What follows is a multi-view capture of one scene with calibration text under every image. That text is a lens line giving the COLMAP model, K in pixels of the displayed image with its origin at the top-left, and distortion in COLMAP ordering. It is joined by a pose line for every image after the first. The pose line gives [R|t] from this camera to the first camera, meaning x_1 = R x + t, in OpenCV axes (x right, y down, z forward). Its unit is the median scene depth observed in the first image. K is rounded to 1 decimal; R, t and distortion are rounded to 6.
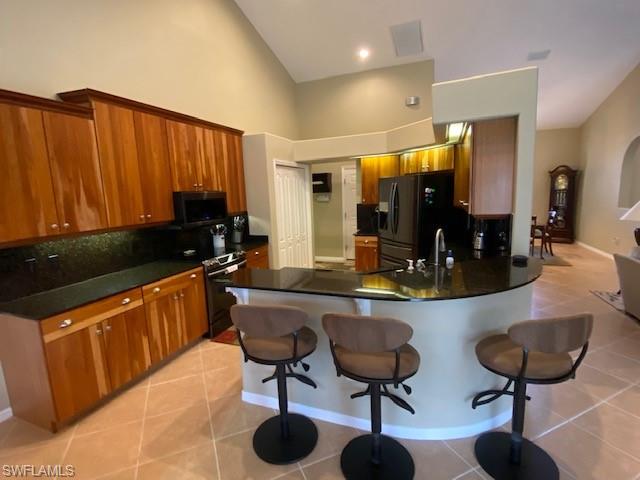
lens RADIAL K [[320.1, 0, 320.0], [0, 320.1, 240.0], [0, 0, 1]] dist [-0.027003, -0.000236]
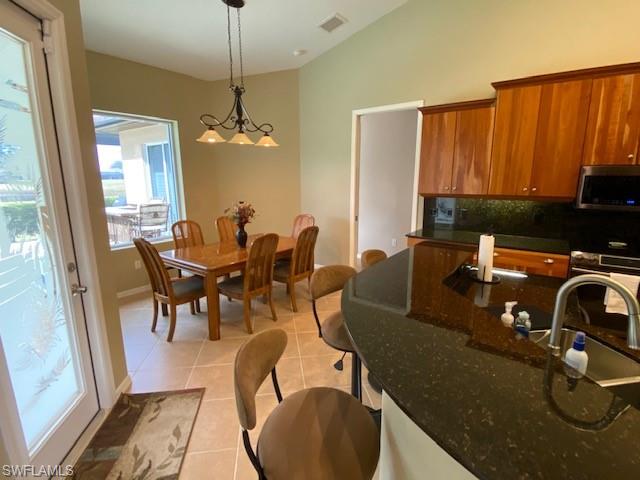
lens RADIAL K [[317.4, 0, 320.0], [0, 317.4, 240.0], [0, 0, 1]] dist [-0.001376, -0.000466]
pose [[-0.250348, 0.235679, -0.939032, 0.696592], [-0.131968, 0.952558, 0.274257, -0.119650], [0.959120, 0.192582, -0.207369, 0.631733]]
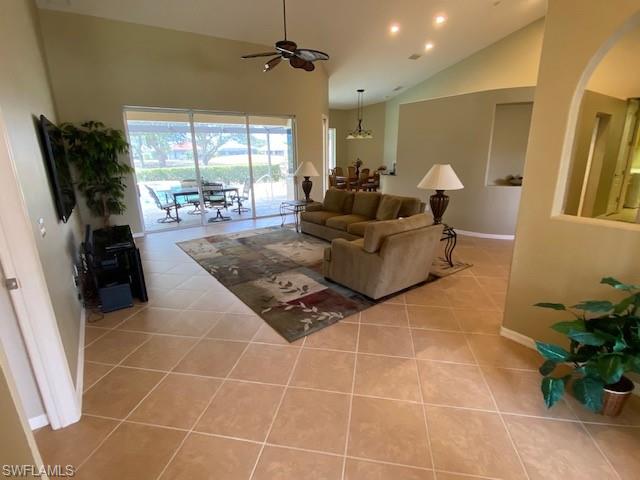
lens RADIAL K [[317.4, 0, 320.0], [0, 317.4, 240.0], [0, 0, 1]] dist [-0.001376, -0.000466]
pose [[-0.551209, 0.272076, -0.788760, 2.854808], [-0.092757, 0.919498, 0.381995, -0.361197], [0.829195, 0.283722, -0.481599, 1.662514]]
